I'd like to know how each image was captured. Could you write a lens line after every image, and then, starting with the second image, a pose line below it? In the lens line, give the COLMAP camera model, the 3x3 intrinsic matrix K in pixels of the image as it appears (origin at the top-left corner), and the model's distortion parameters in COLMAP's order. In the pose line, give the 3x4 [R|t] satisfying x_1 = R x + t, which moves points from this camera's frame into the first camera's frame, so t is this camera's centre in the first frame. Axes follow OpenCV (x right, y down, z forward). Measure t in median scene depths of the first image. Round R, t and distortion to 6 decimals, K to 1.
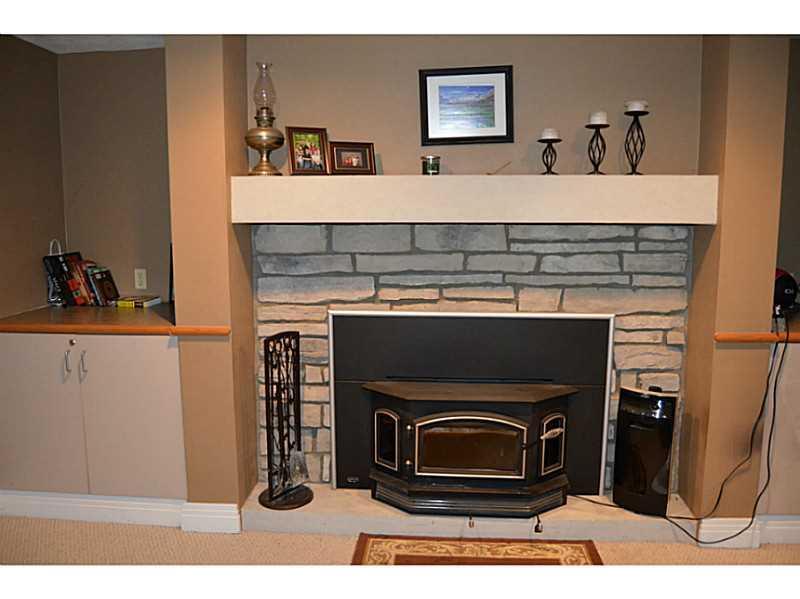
lens RADIAL K [[633.4, 0, 396.5], [0, 633.4, 297.5], [0, 0, 1]] dist [-0.090712, 0.041630]
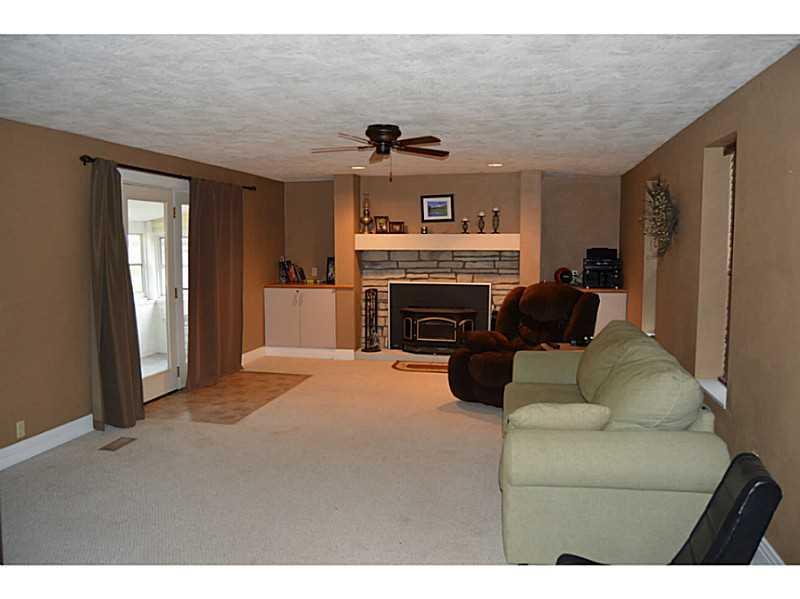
lens RADIAL K [[633.4, 0, 396.5], [0, 633.4, 297.5], [0, 0, 1]] dist [-0.090712, 0.041630]
pose [[0.990940, 0.012948, -0.133679, 0.303731], [-0.017350, 0.999343, -0.031816, 0.180188], [0.133180, 0.033847, 0.990514, -1.757947]]
